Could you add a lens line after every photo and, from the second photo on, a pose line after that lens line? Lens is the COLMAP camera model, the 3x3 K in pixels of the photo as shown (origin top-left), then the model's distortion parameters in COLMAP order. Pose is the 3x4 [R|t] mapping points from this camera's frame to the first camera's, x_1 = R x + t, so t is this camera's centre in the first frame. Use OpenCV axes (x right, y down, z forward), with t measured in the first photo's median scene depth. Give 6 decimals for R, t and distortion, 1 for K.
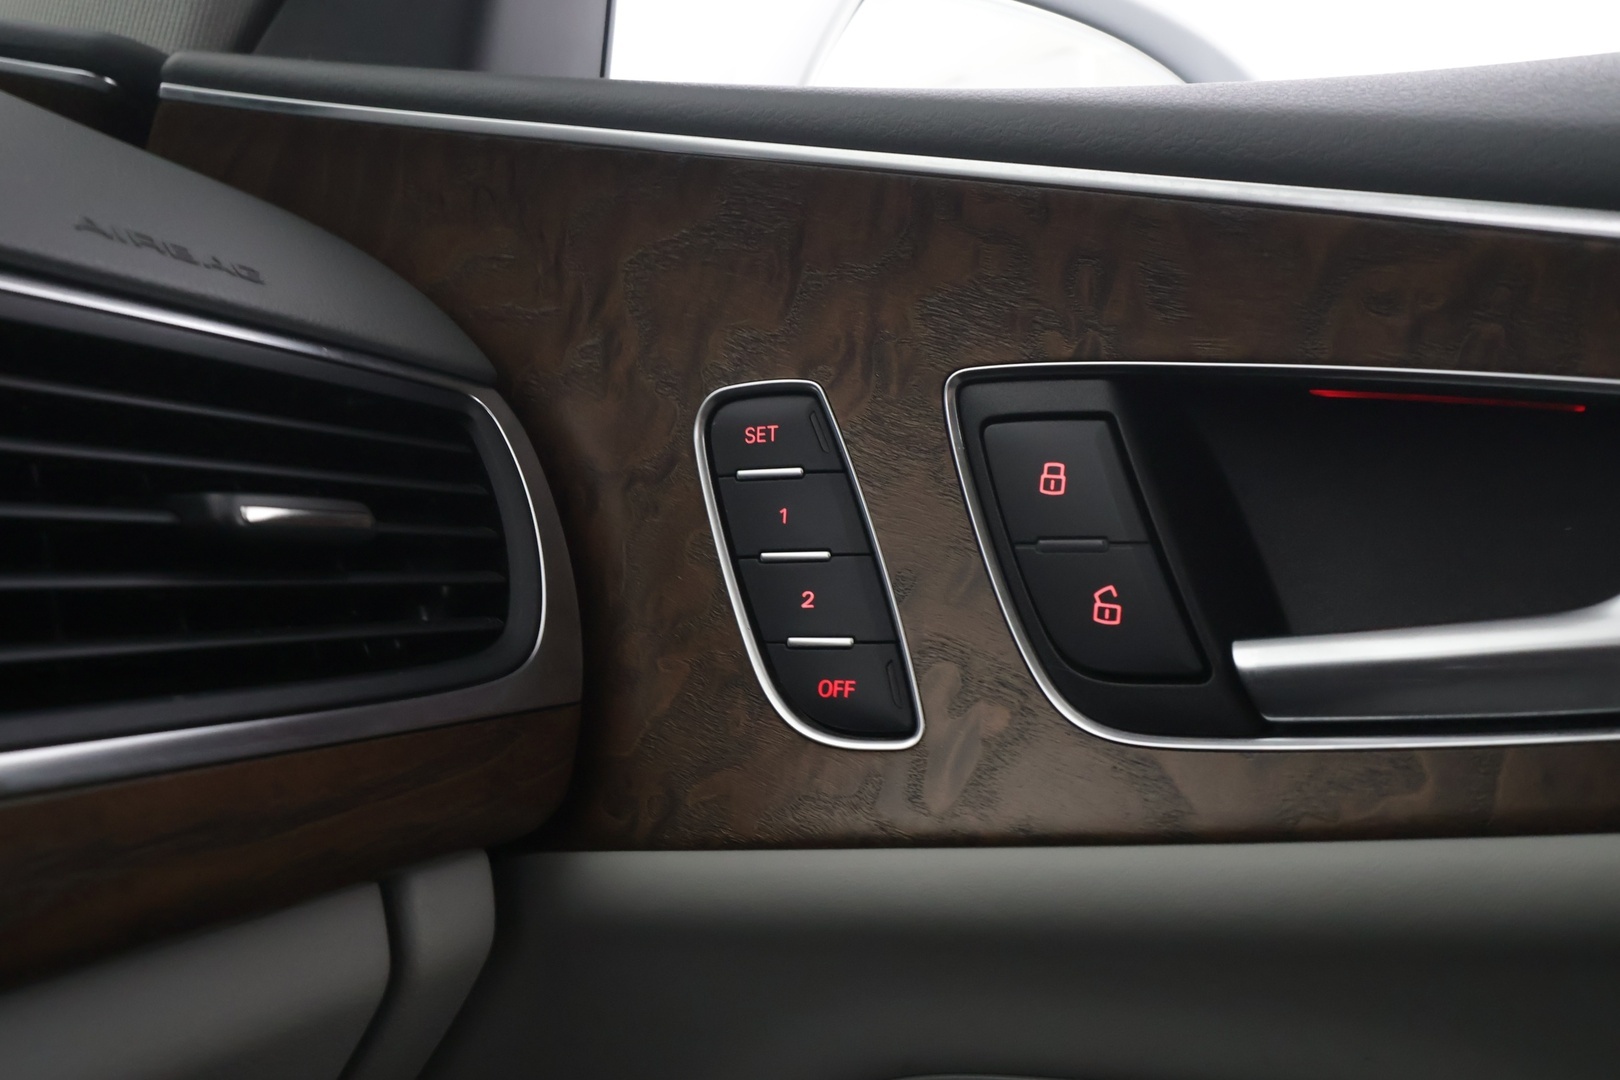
lens RADIAL K [[1268.4, 0, 805.7], [0, 1268.4, 544.7], [0, 0, 1]] dist [0.000963, 0.004156]
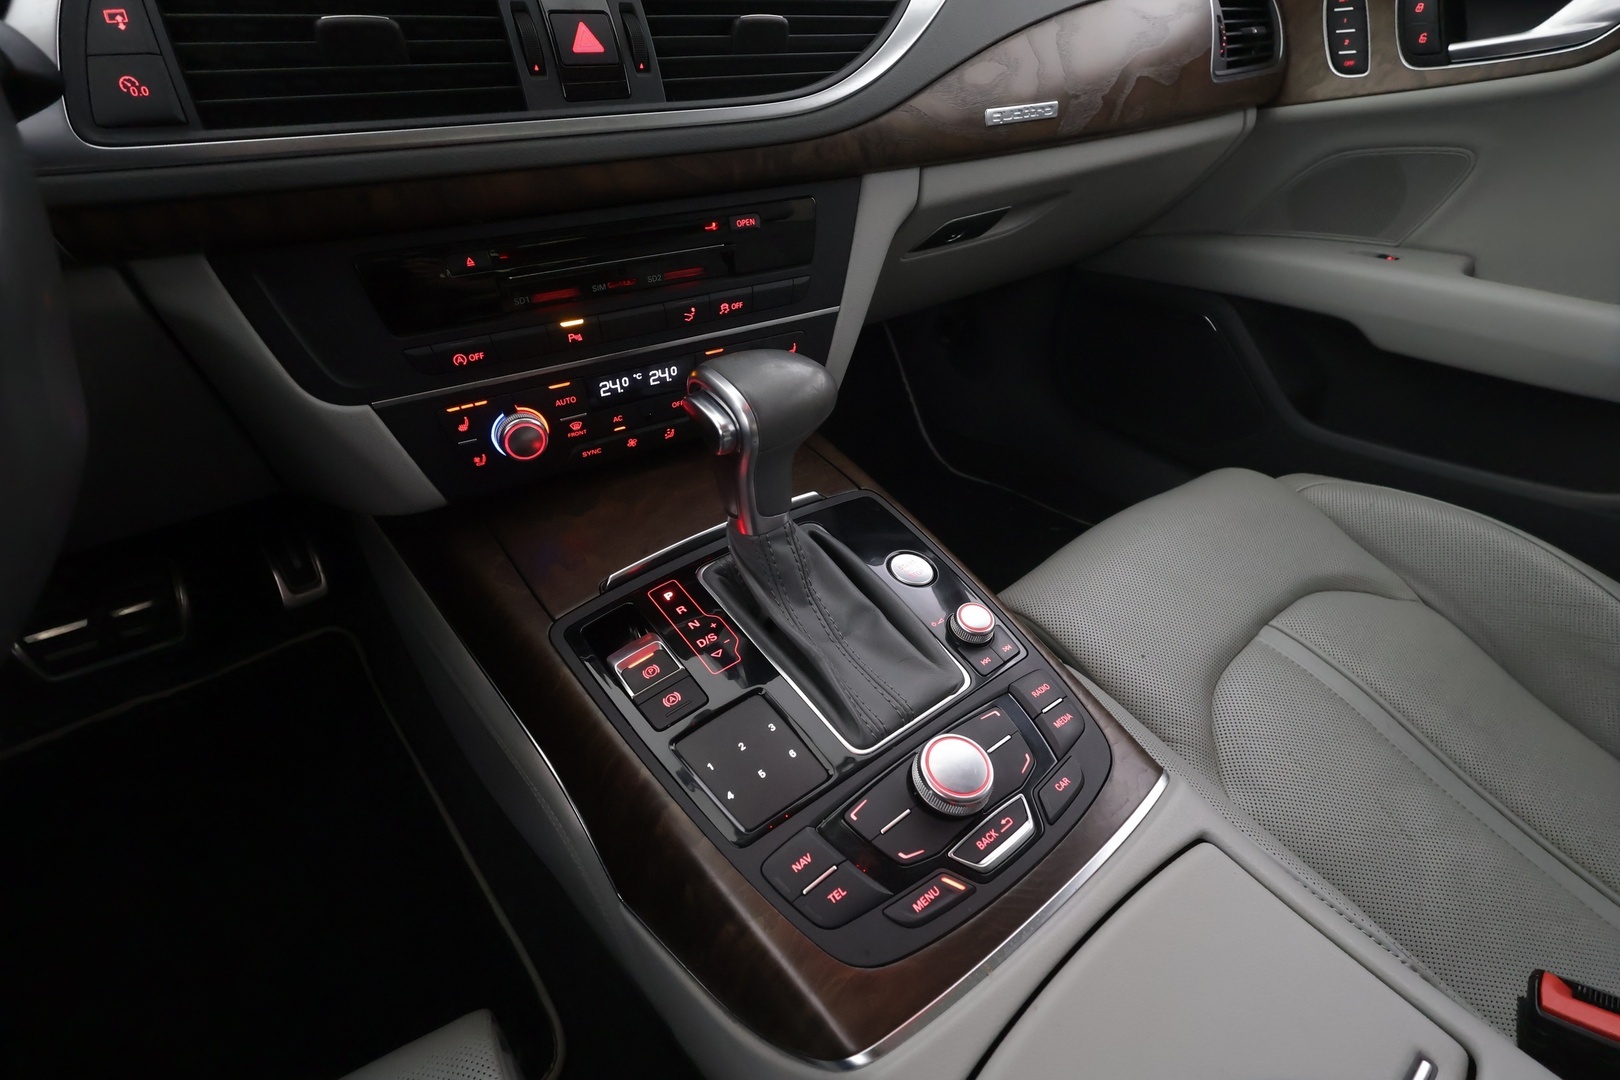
lens RADIAL K [[743.4, 0, 807.2], [0, 743.4, 539.4], [0, 0, 1]] dist [-0.000593, 0.000806]
pose [[0.937006, 0.132467, -0.323222, -0.787700], [0.073004, 0.830610, 0.552048, -0.100628], [0.341600, -0.540869, 0.768616, -2.998101]]
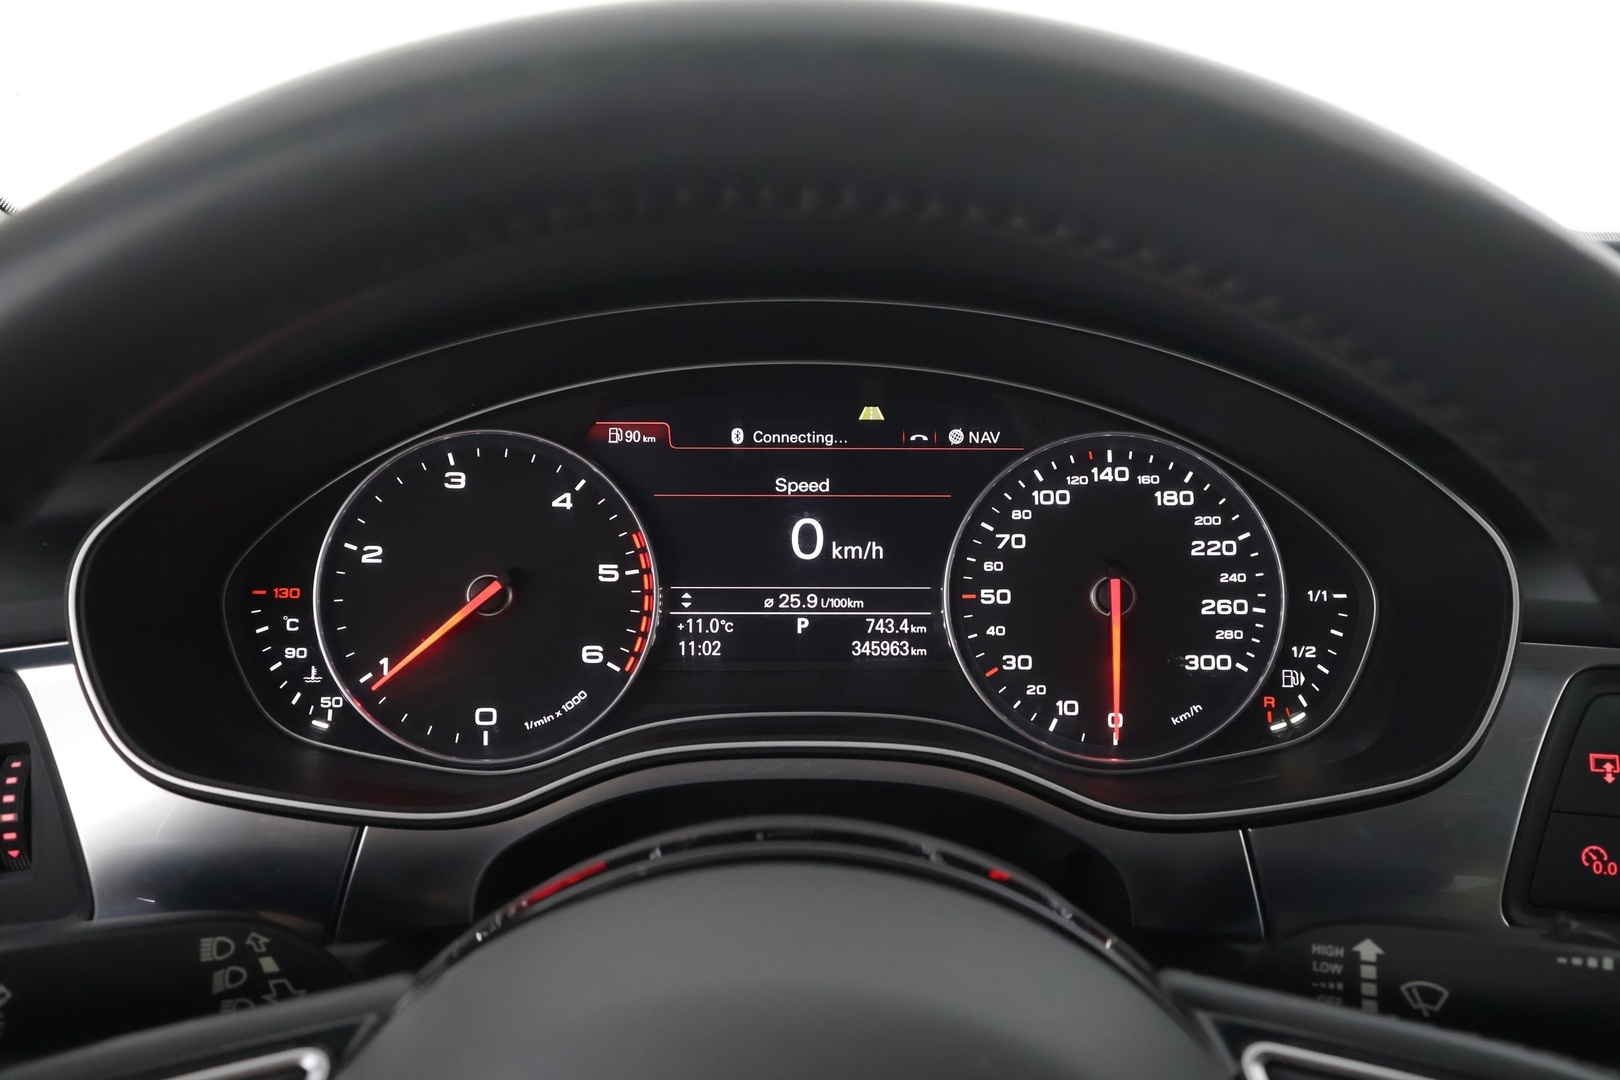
lens RADIAL K [[1268.4, 0, 813.8], [0, 1268.4, 541.6], [0, 0, 1]] dist [0.000963, 0.004156]
pose [[0.537432, 0.163913, -0.827224, -1.671634], [0.028574, 0.976826, 0.212121, -0.777228], [0.842823, -0.137638, 0.520294, -3.432567]]
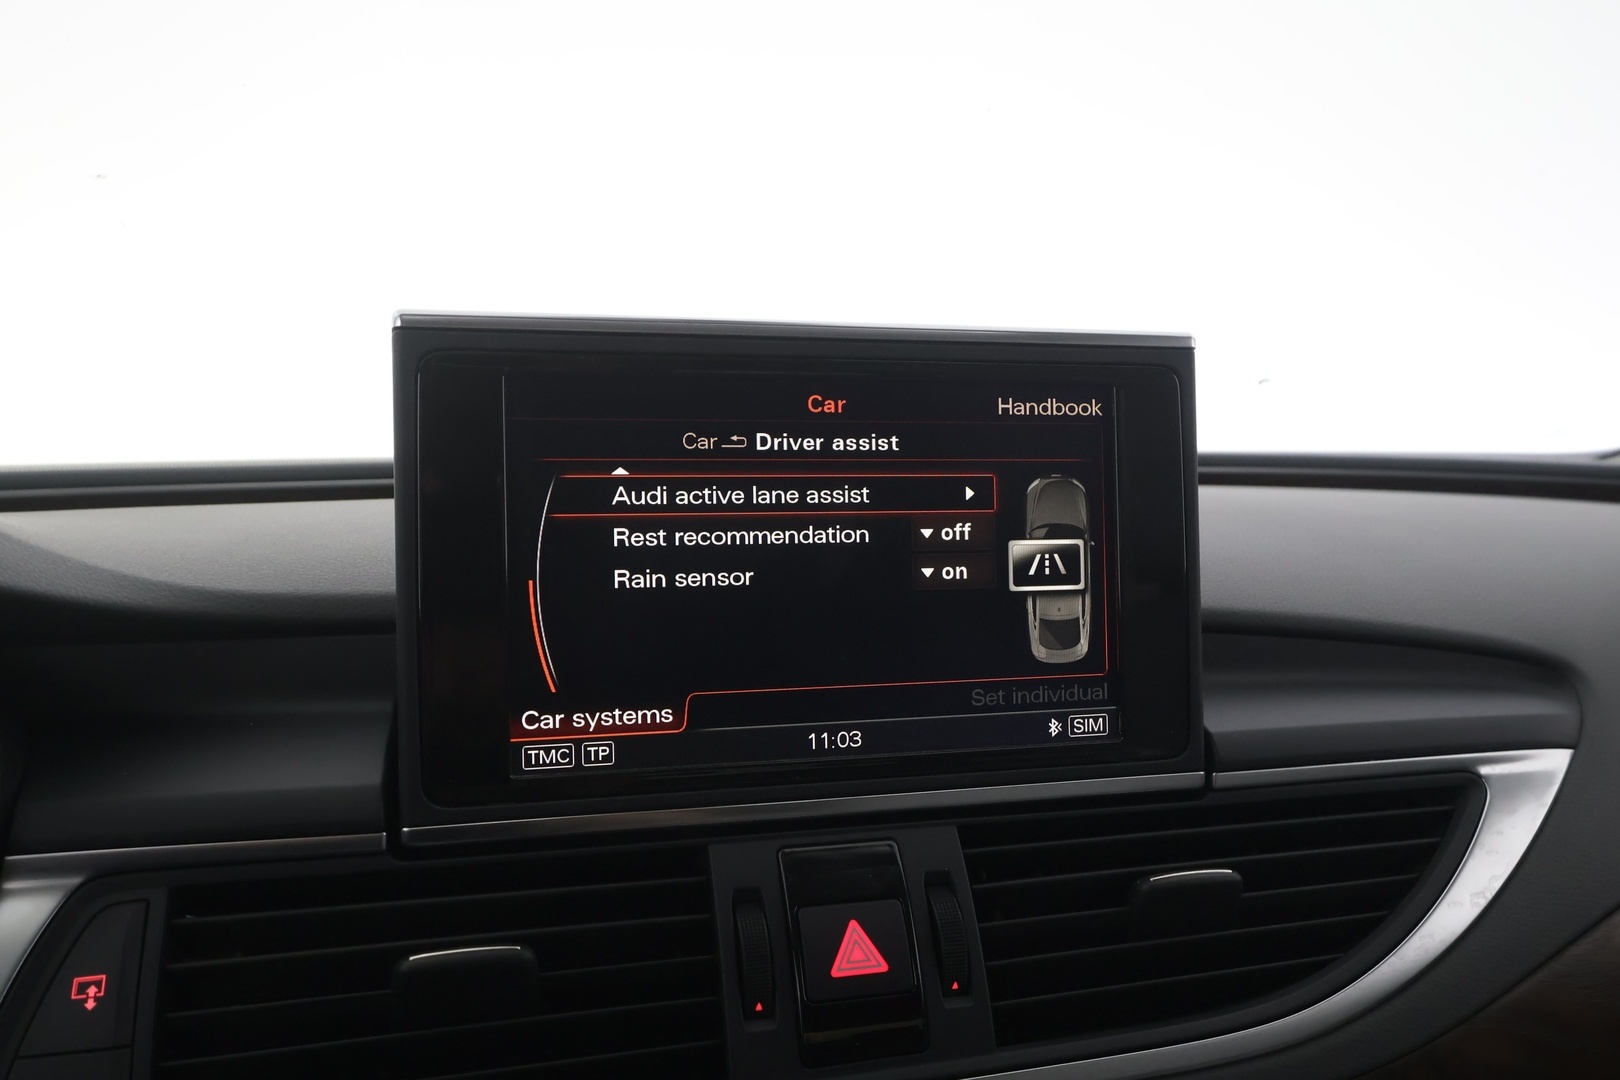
lens RADIAL K [[1268.4, 0, 807.4], [0, 1268.4, 543.3], [0, 0, 1]] dist [0.000963, 0.004156]
pose [[0.804127, -0.044616, -0.592780, -1.043087], [0.070477, 0.997302, 0.020541, -0.613551], [0.590264, -0.058294, 0.805102, -2.550059]]
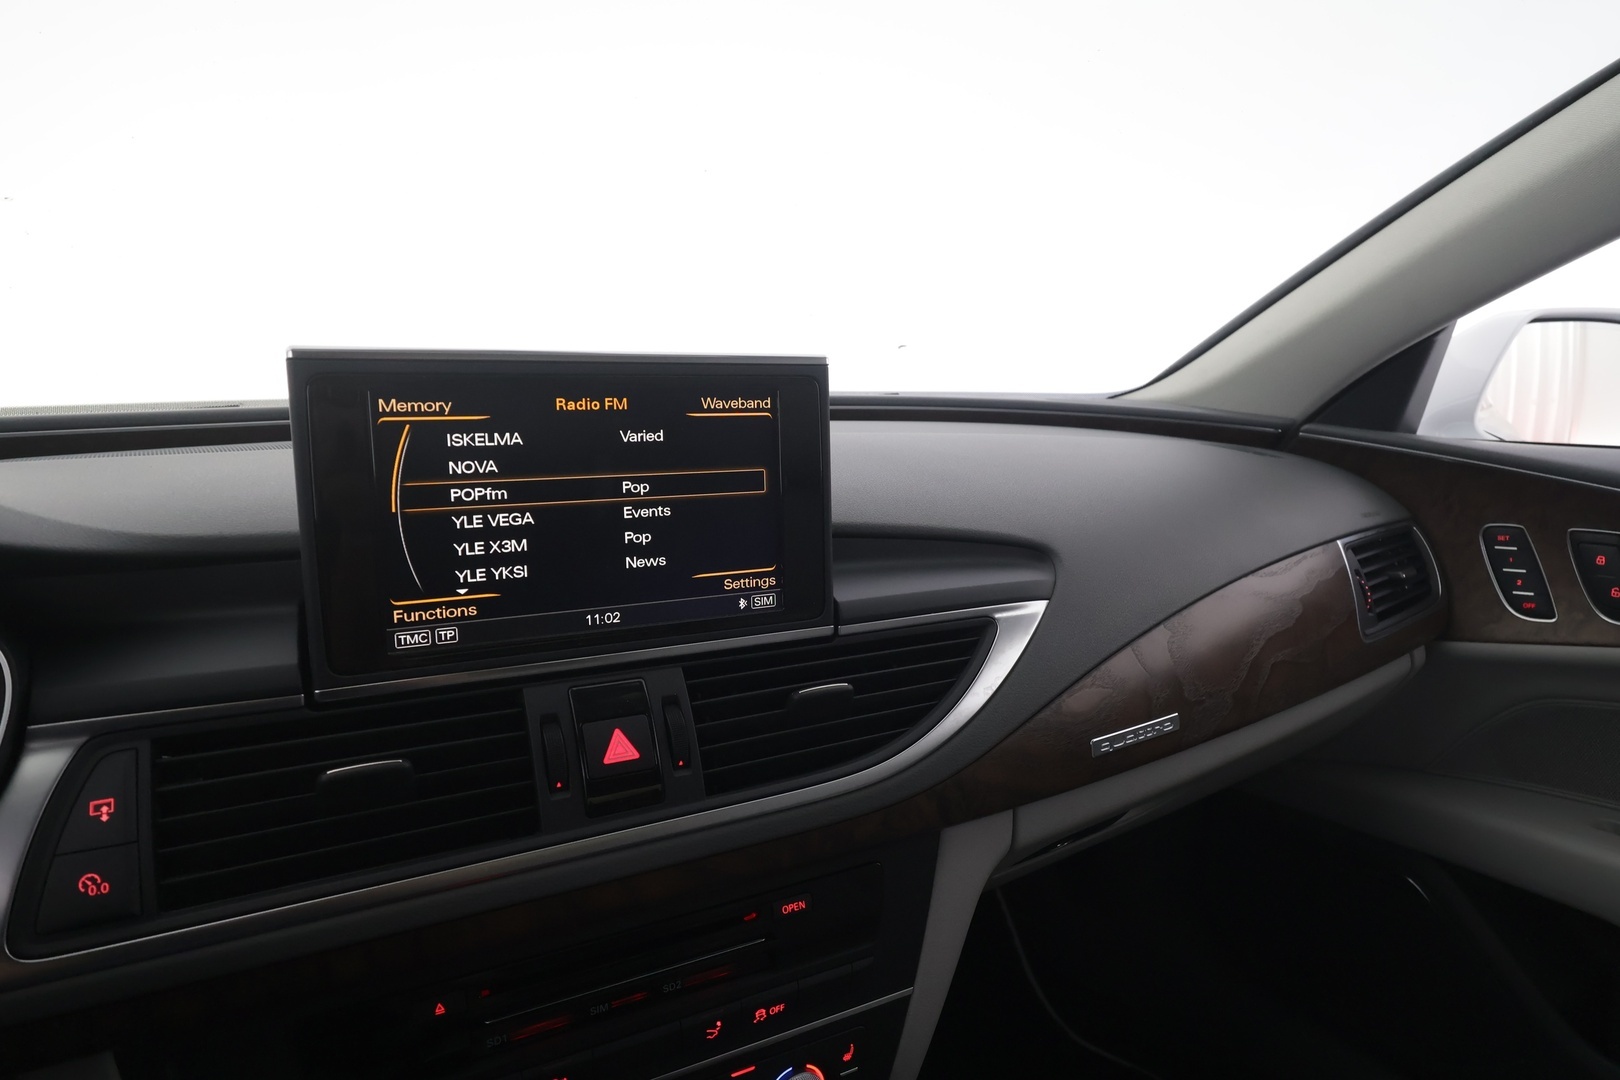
lens RADIAL K [[976.9, 0, 807.3], [0, 976.9, 542.2], [0, 0, 1]] dist [0.000866, 0.002167]
pose [[0.911995, 0.001340, -0.410200, -0.823505], [0.066708, 0.986199, 0.151534, -0.737786], [0.404742, -0.165562, 0.899318, -2.797254]]
